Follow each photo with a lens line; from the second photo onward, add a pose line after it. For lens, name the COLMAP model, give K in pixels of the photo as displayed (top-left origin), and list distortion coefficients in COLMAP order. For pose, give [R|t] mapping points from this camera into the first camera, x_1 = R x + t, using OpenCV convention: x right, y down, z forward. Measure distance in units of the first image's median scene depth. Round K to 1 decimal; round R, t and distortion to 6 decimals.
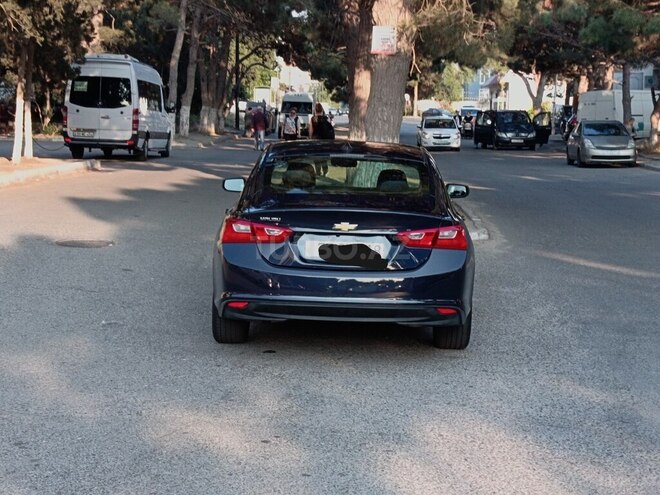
lens RADIAL K [[1369.7, 0, 330.0], [0, 1369.7, 247.5], [0, 0, 1]] dist [0.190493, -0.499188]
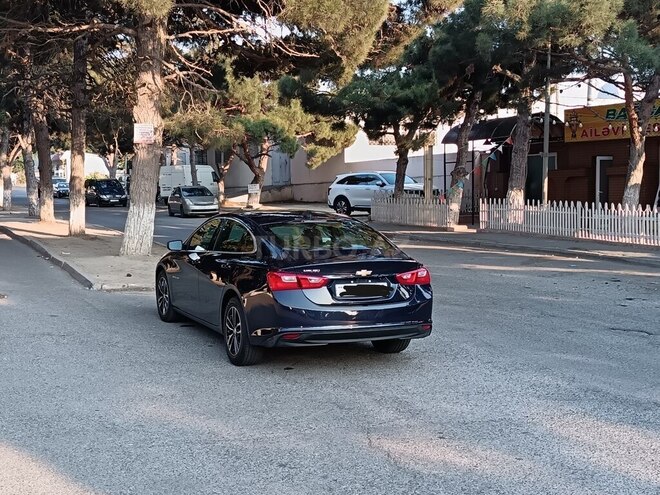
lens RADIAL K [[918.8, 0, 330.0], [0, 918.8, 247.5], [0, 0, 1]] dist [0.218270, -0.756513]
pose [[0.904540, -0.054042, 0.422949, -0.192039], [0.063557, 0.997943, -0.008414, -0.016336], [-0.421624, 0.034492, 0.906114, 0.077795]]
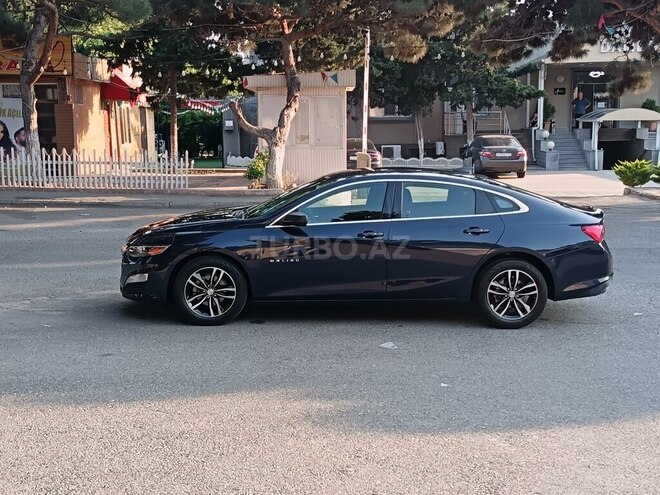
lens RADIAL K [[918.8, 0, 330.0], [0, 918.8, 247.5], [0, 0, 1]] dist [0.218270, -0.756513]
pose [[-0.079179, -0.160622, 0.983835, -0.476943], [0.087007, 0.982054, 0.167334, -0.087745], [-0.993056, 0.098850, -0.063783, 0.636893]]
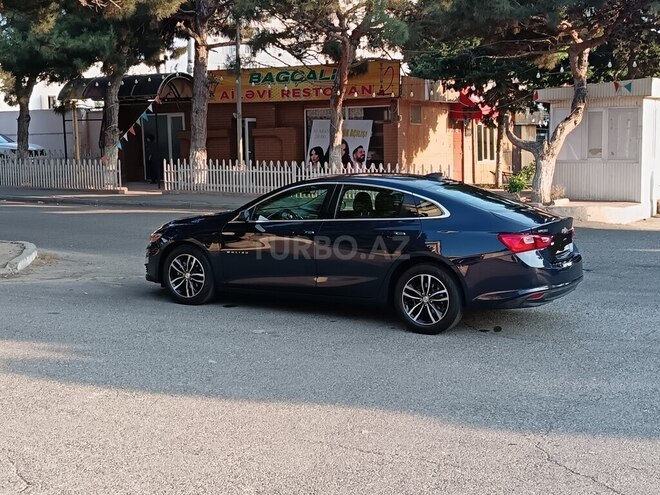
lens RADIAL K [[918.8, 0, 330.0], [0, 918.8, 247.5], [0, 0, 1]] dist [0.218270, -0.756513]
pose [[0.471527, -0.126020, 0.872801, -0.450812], [0.099857, 0.991001, 0.089139, -0.050906], [-0.876180, 0.045124, 0.479867, 0.345845]]
